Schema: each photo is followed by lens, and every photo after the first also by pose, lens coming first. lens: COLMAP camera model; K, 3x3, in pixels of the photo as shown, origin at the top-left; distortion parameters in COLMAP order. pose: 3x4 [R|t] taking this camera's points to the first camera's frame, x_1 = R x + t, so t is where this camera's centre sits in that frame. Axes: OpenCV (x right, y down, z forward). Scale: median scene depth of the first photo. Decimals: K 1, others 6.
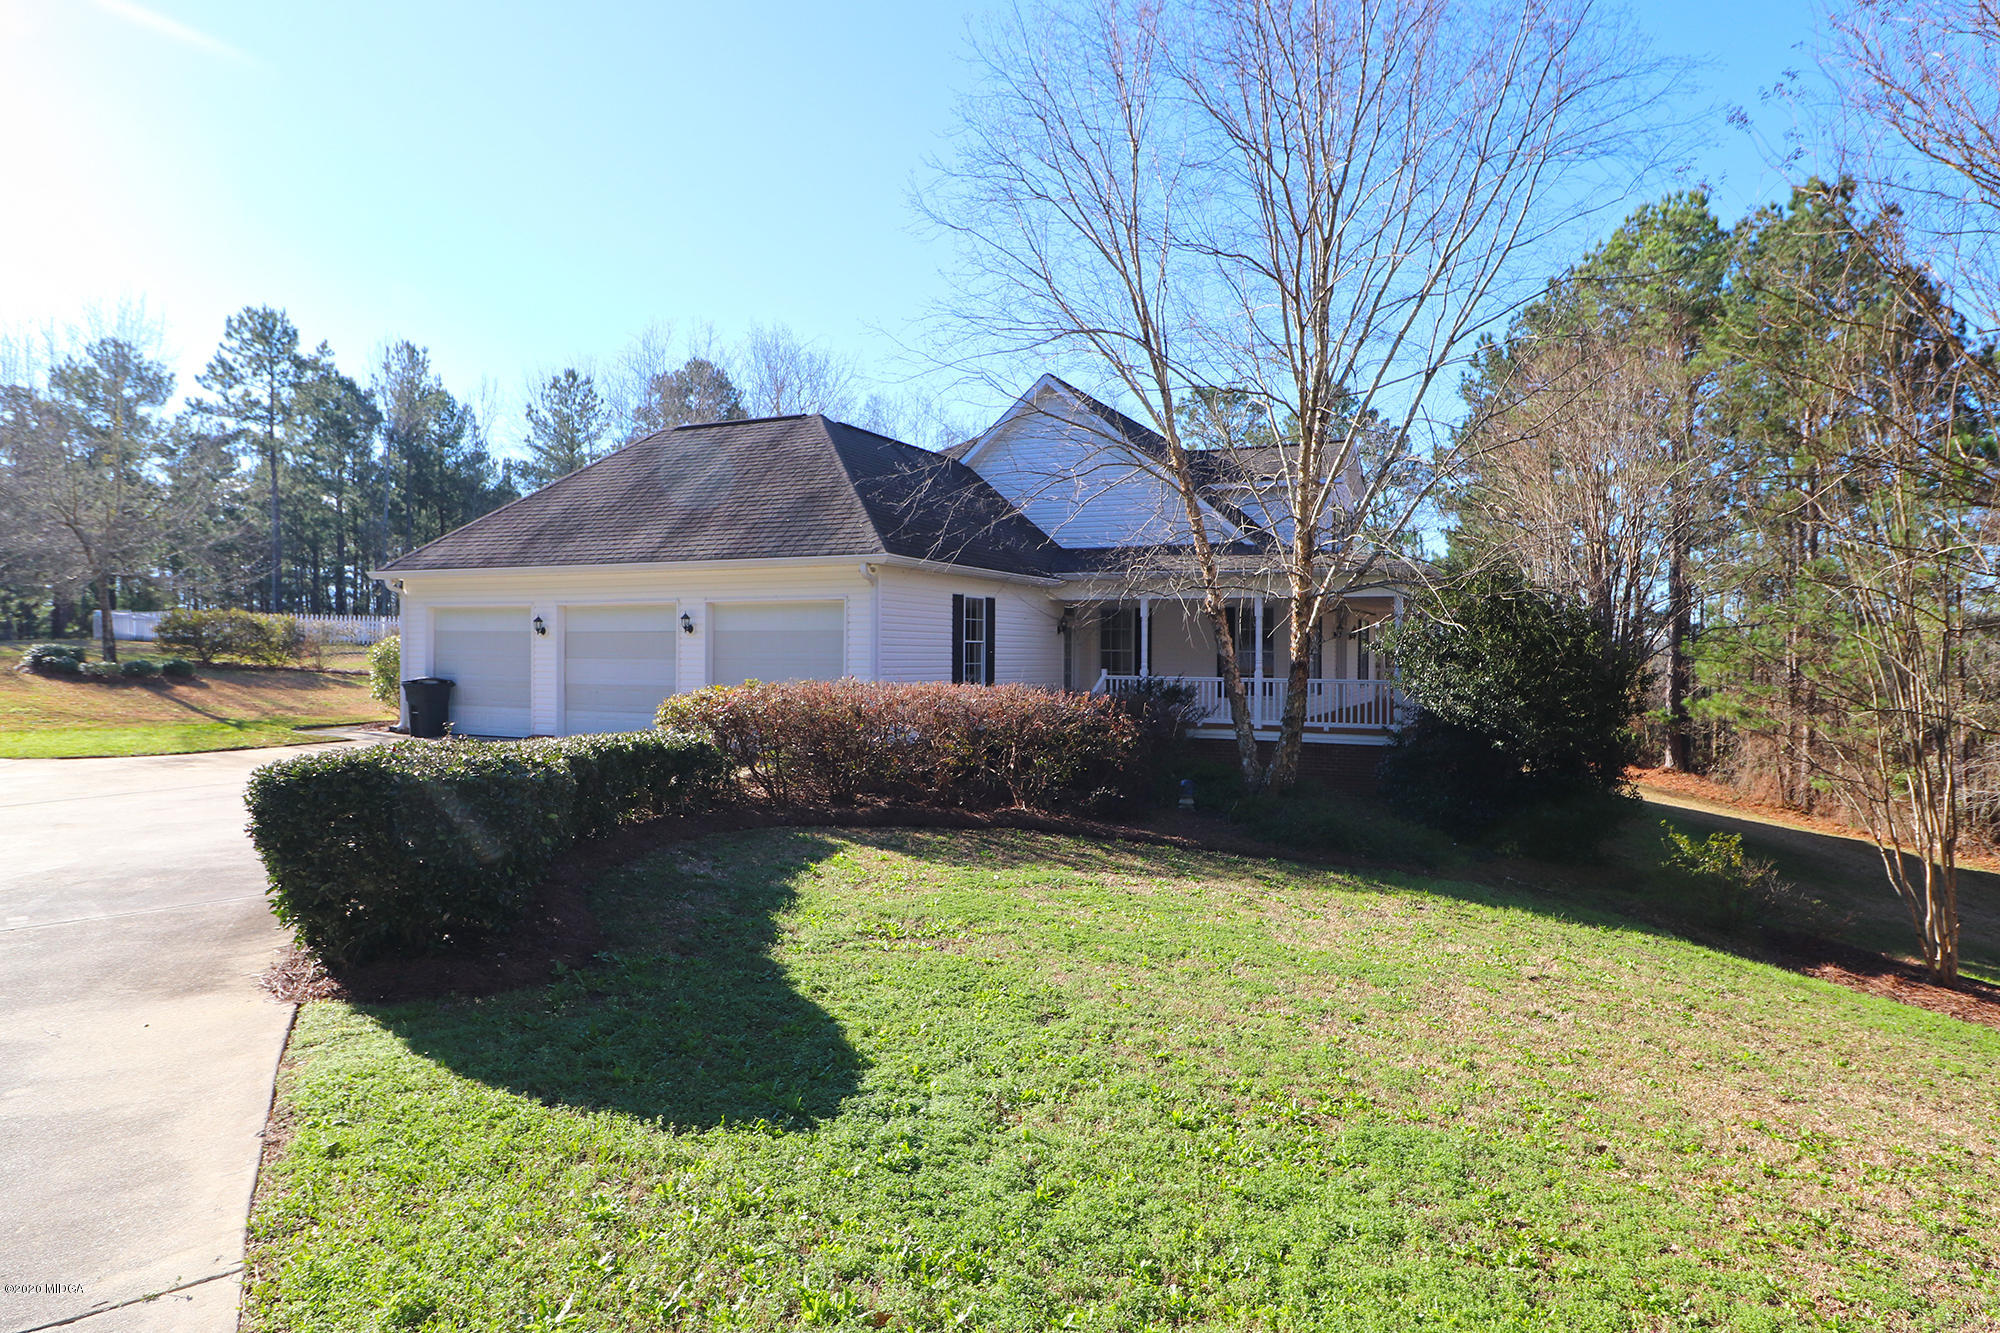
lens RADIAL K [[1185.1, 0, 1018.4], [0, 1185.1, 666.1], [0, 0, 1]] dist [-0.015638, 0.009305]
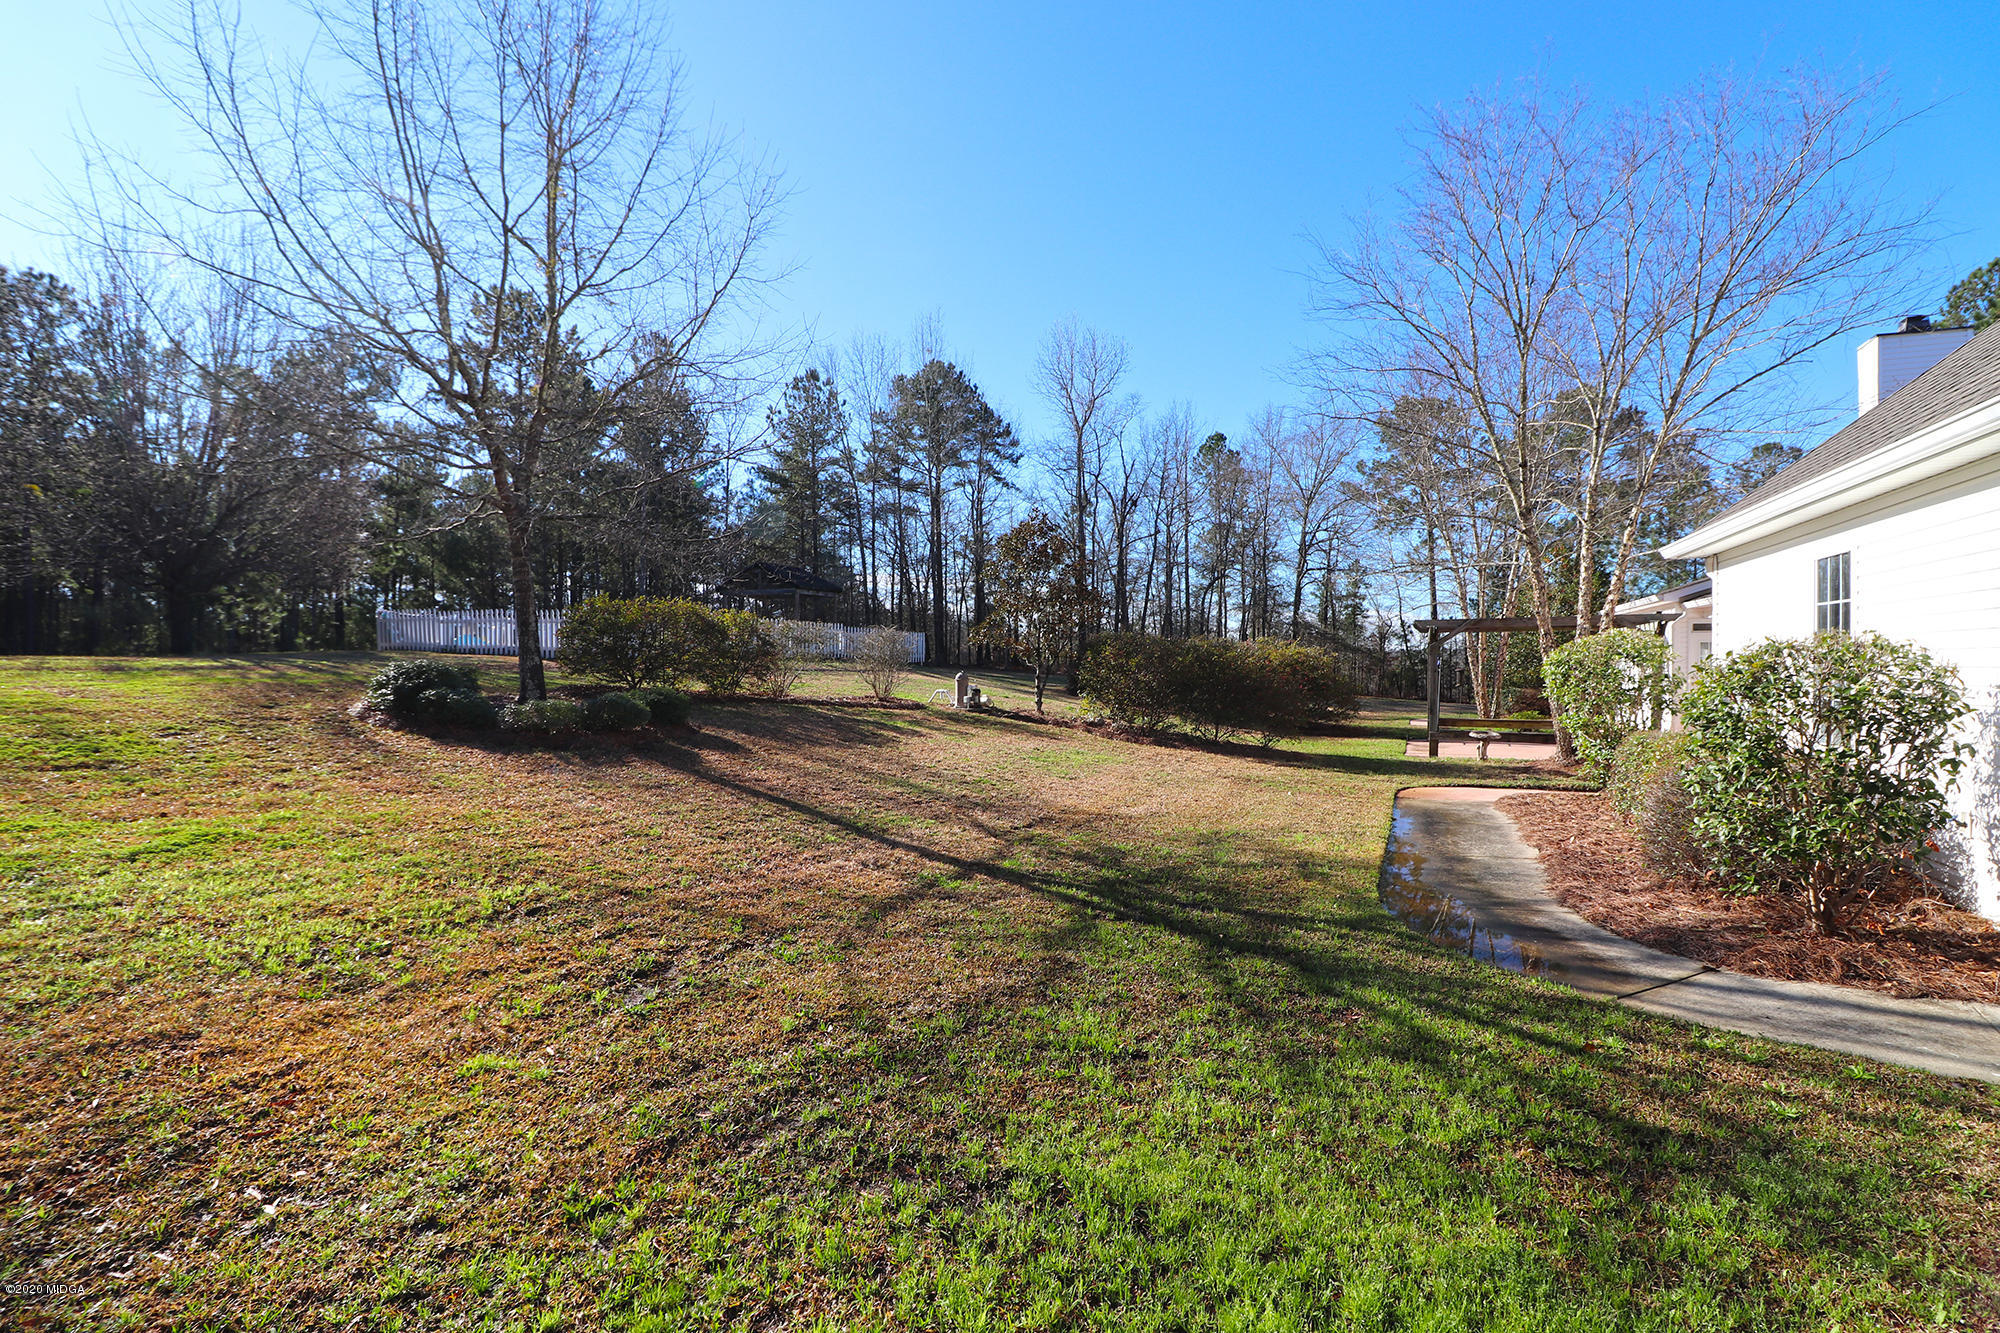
lens RADIAL K [[928.4, 0, 999.4], [0, 928.4, 667.3], [0, 0, 1]] dist [-0.002482, -0.008389]
pose [[0.999952, 0.000405, 0.009823, -0.280998], [-0.000381, 0.999997, -0.002514, -0.007834], [-0.009824, 0.002510, 0.999949, 0.291400]]
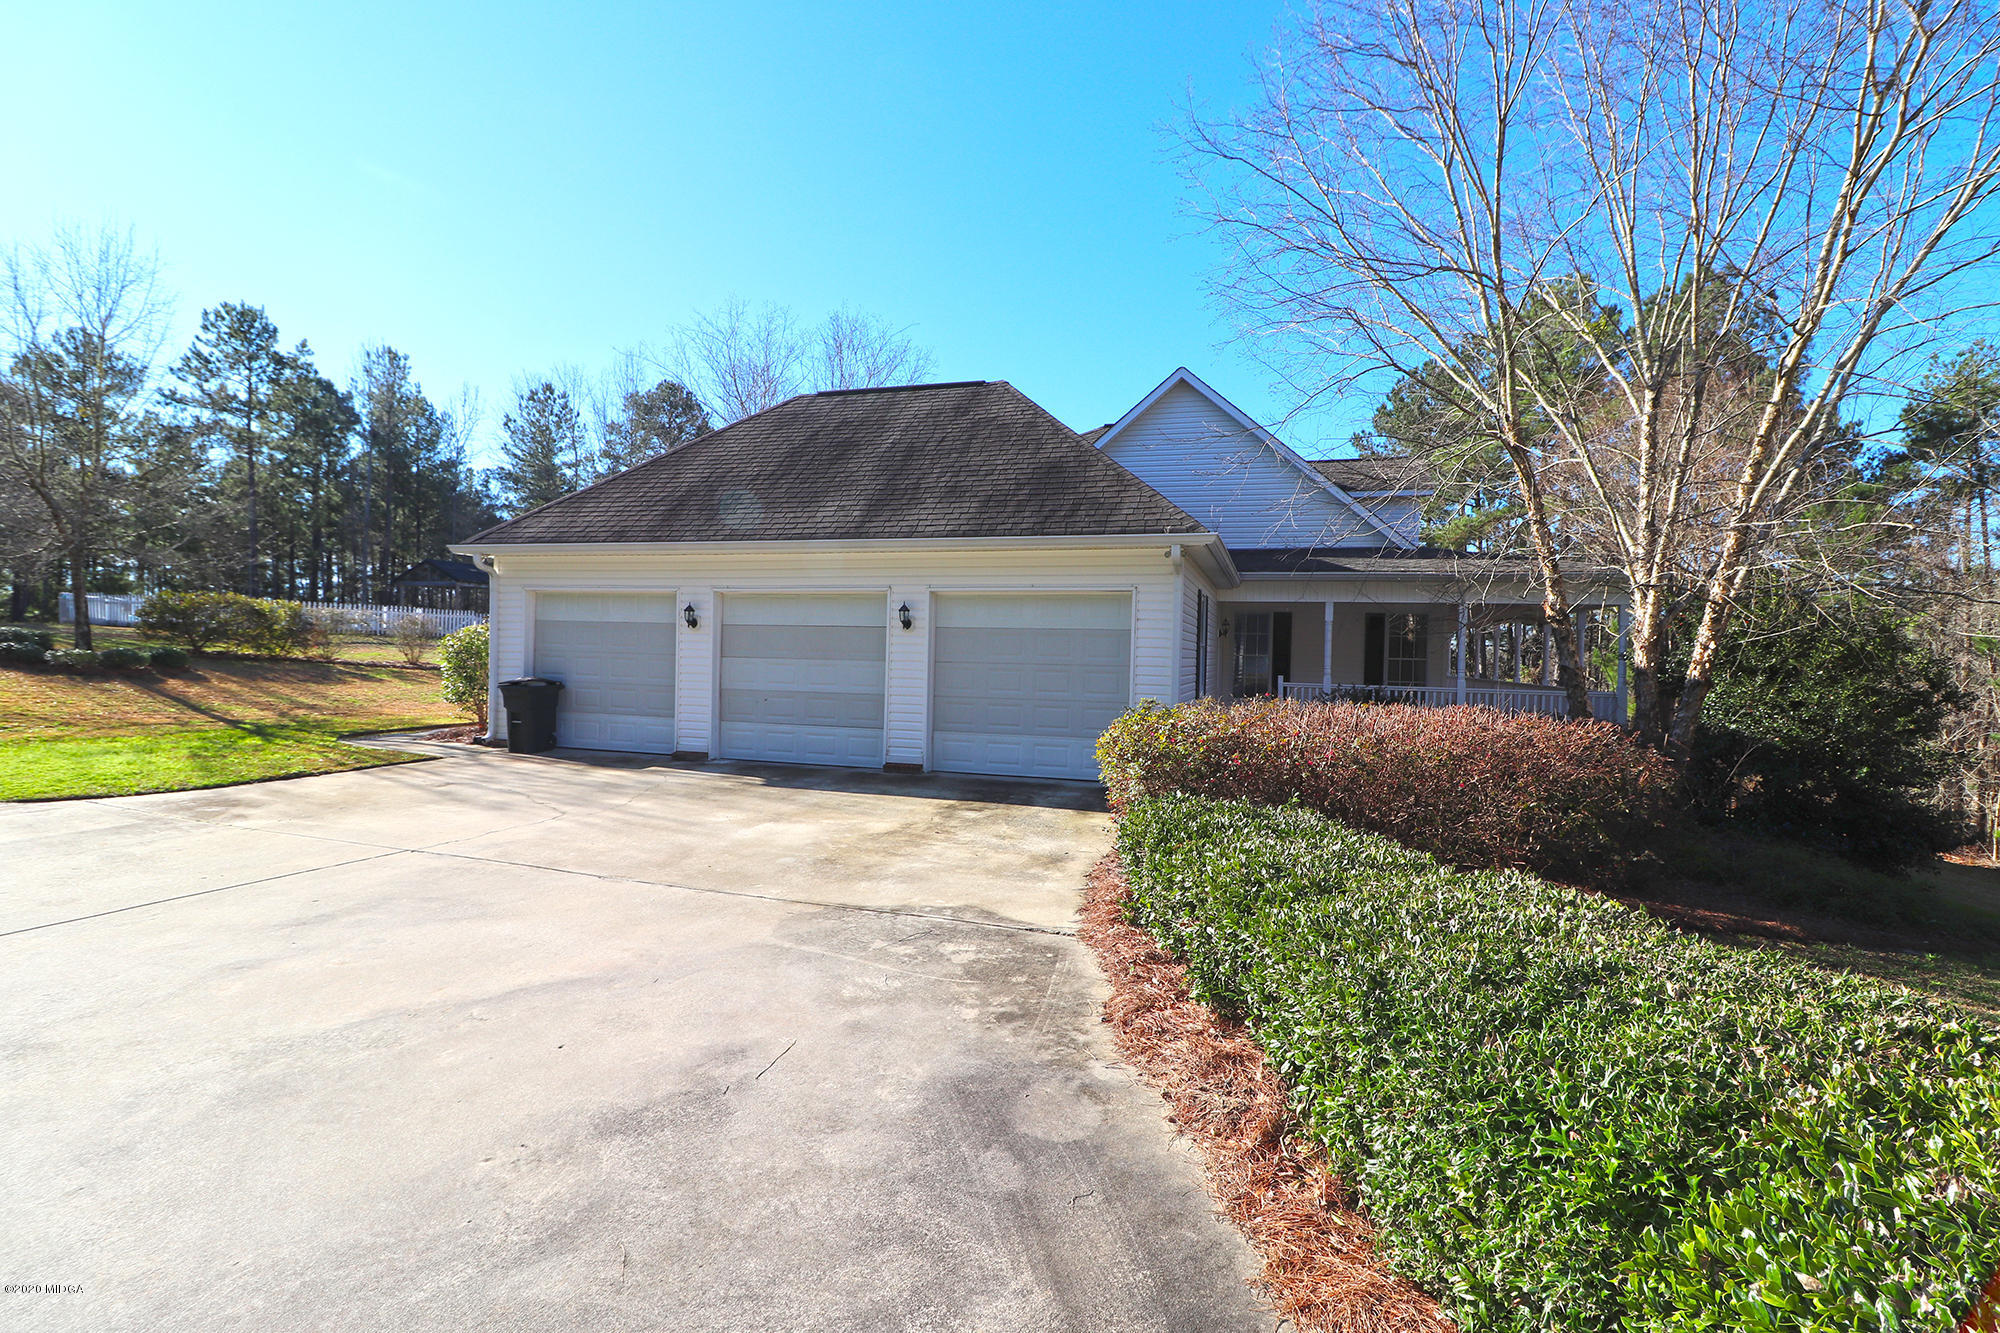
lens RADIAL K [[928.4, 0, 1000.6], [0, 928.4, 667.1], [0, 0, 1]] dist [-0.002482, -0.008389]
pose [[0.990494, 0.013510, 0.136892, -0.095622], [-0.014434, 0.999879, 0.005757, -0.002126], [-0.136798, -0.007678, 0.990569, 0.116972]]
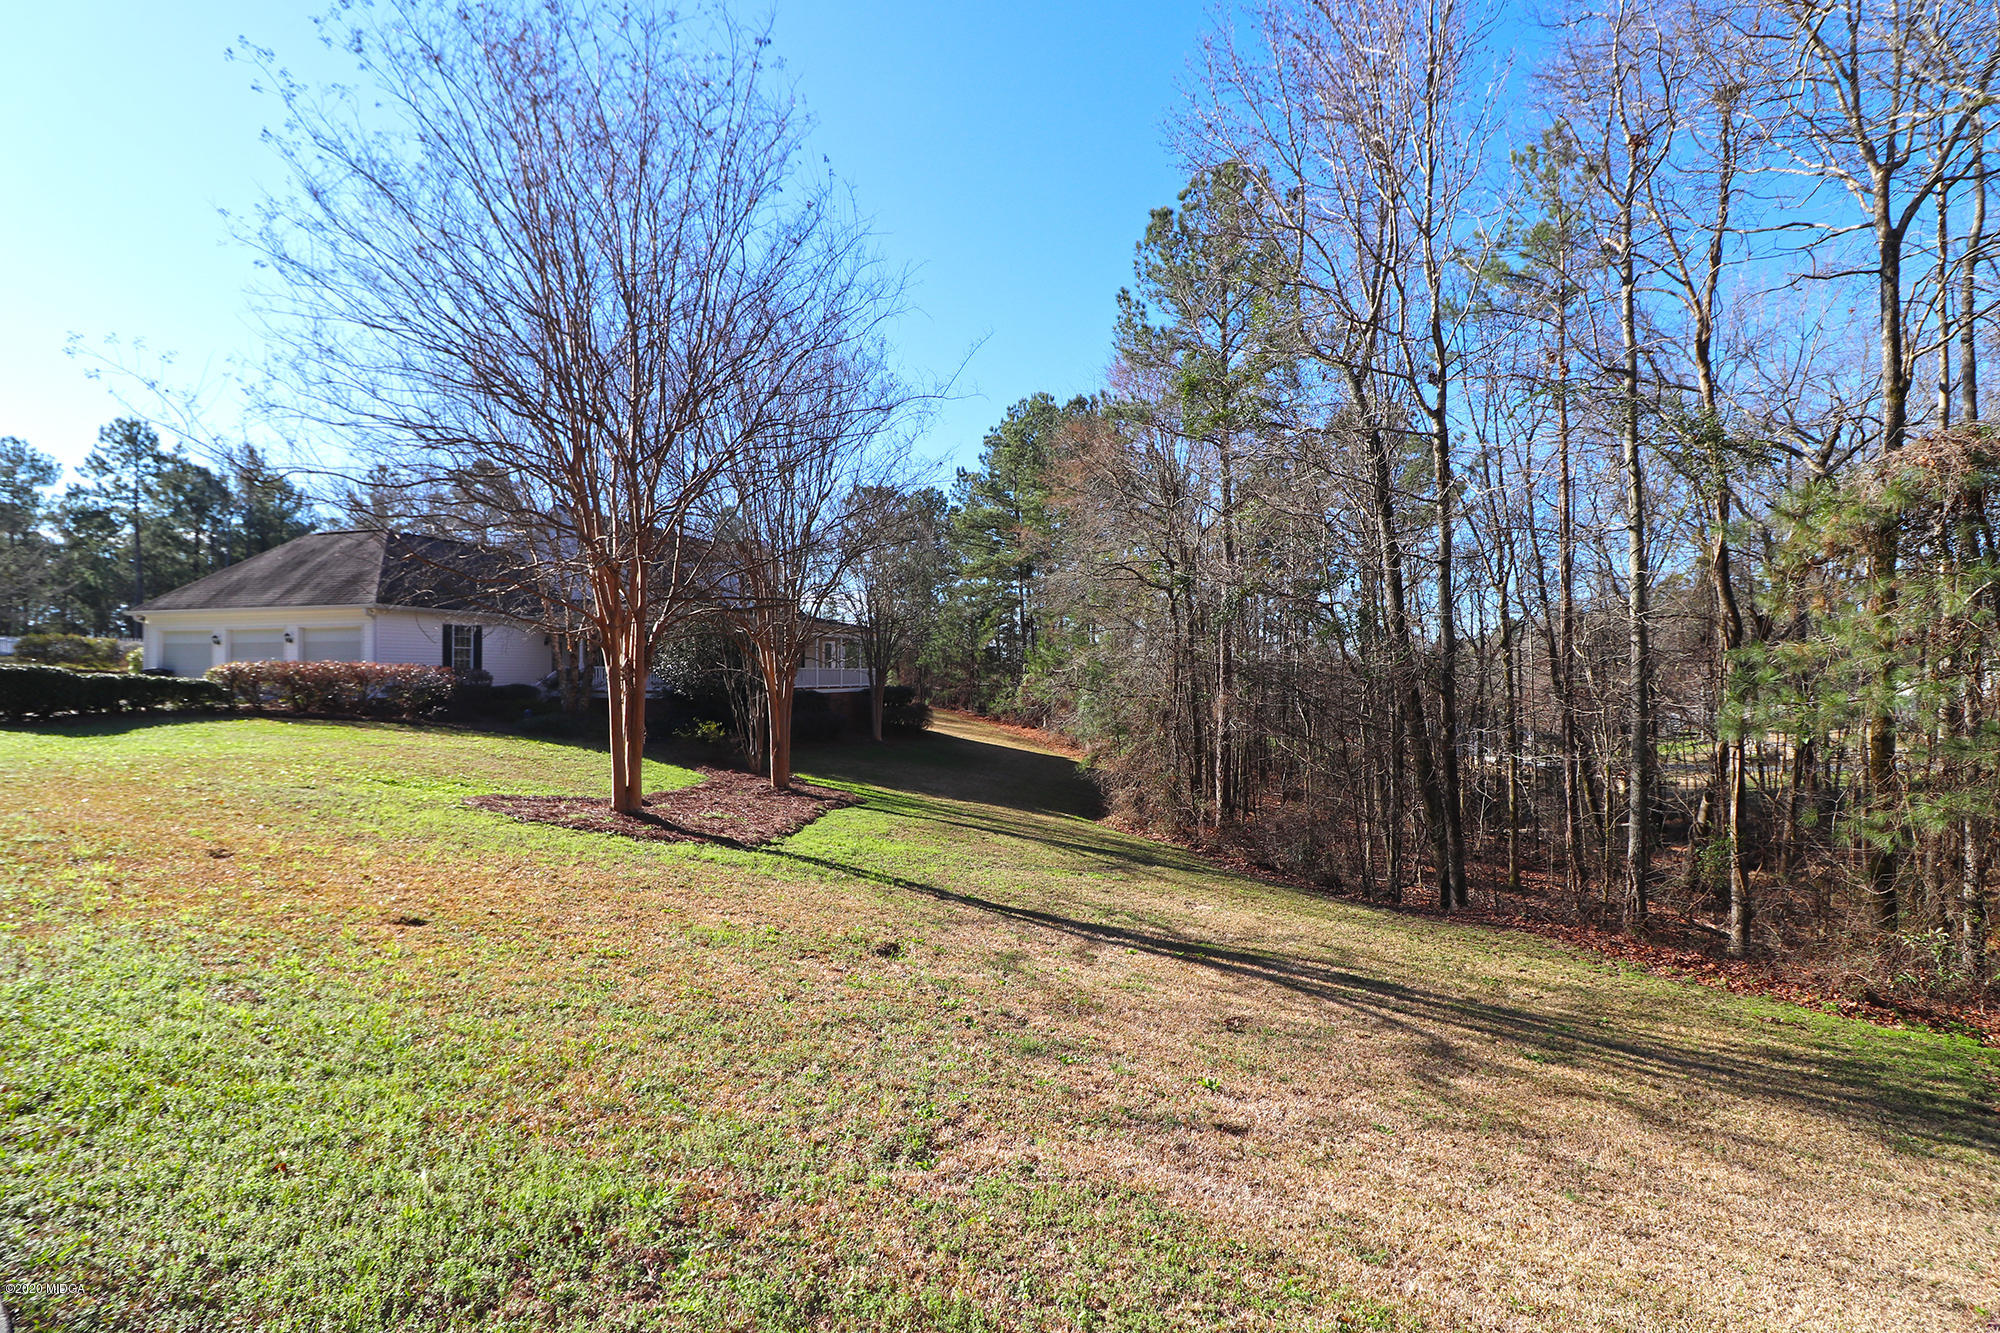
lens RADIAL K [[928.4, 0, 996.2], [0, 928.4, 659.9], [0, 0, 1]] dist [-0.002482, -0.008389]
pose [[0.988616, -0.011270, 0.150036, 0.208695], [0.014247, 0.999722, -0.018783, 0.014740], [-0.149783, 0.020707, 0.988502, -0.223657]]
